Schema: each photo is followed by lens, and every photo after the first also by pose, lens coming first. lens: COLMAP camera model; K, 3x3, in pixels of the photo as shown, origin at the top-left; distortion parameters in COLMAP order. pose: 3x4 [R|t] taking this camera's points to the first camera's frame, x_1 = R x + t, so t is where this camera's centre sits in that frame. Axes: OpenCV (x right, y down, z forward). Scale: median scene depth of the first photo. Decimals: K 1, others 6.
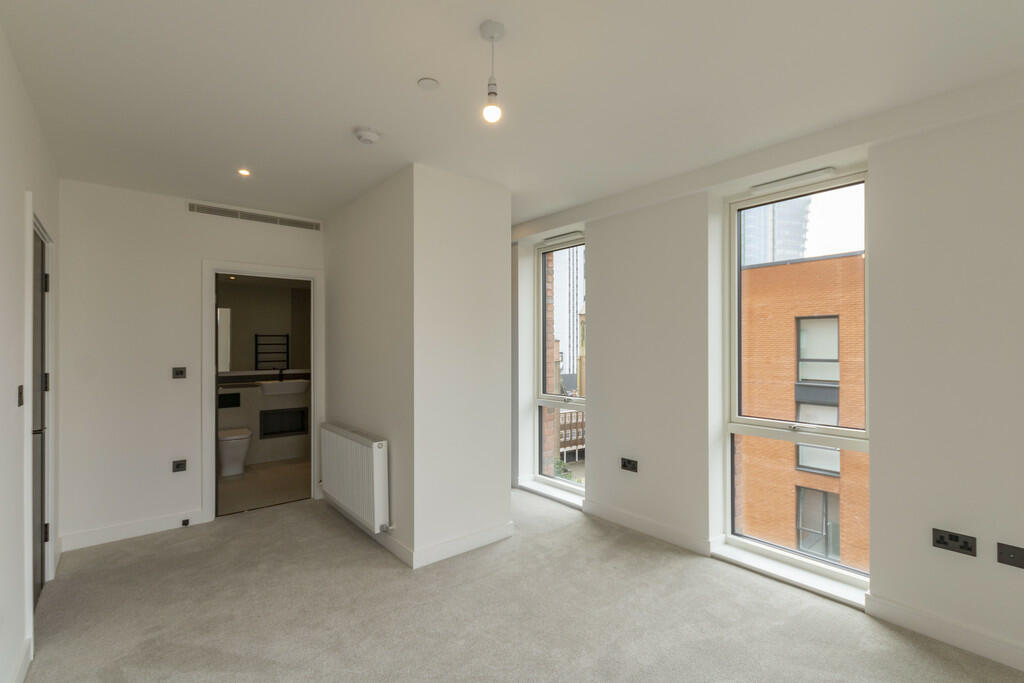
lens RADIAL K [[470.9, 0, 504.0], [0, 470.9, 346.2], [0, 0, 1]] dist [0.000129, 0.000017]
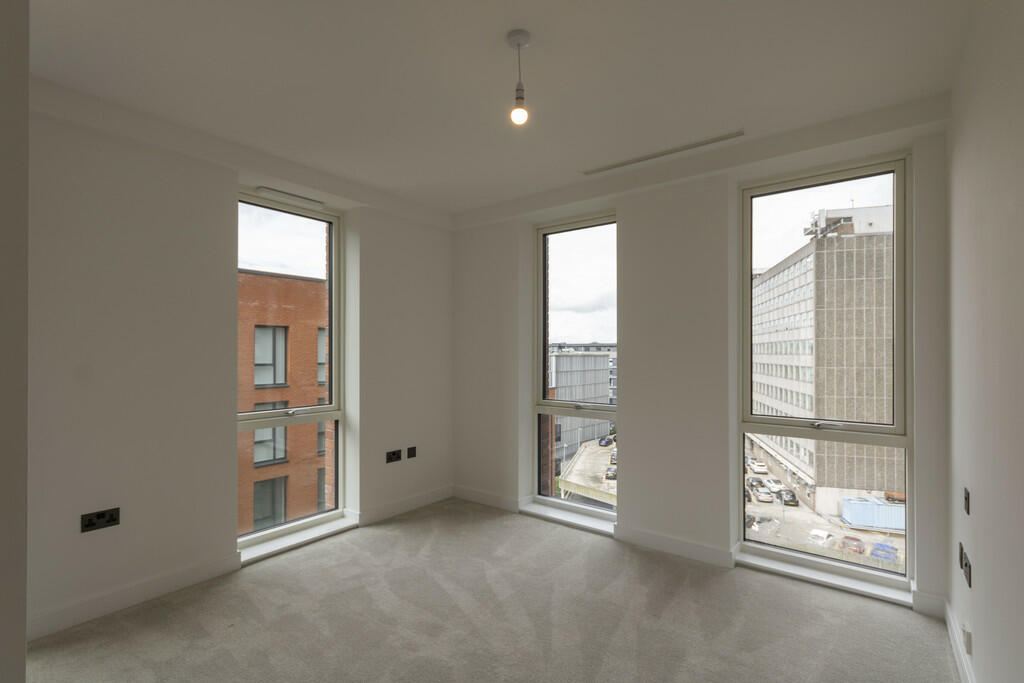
lens RADIAL K [[470.9, 0, 504.0], [0, 470.9, 346.2], [0, 0, 1]] dist [0.000129, 0.000017]
pose [[-0.221420, 0.004040, 0.975170, -0.628820], [-0.003553, 0.999981, -0.004950, 0.014472], [-0.975172, -0.004561, -0.221402, 0.754214]]
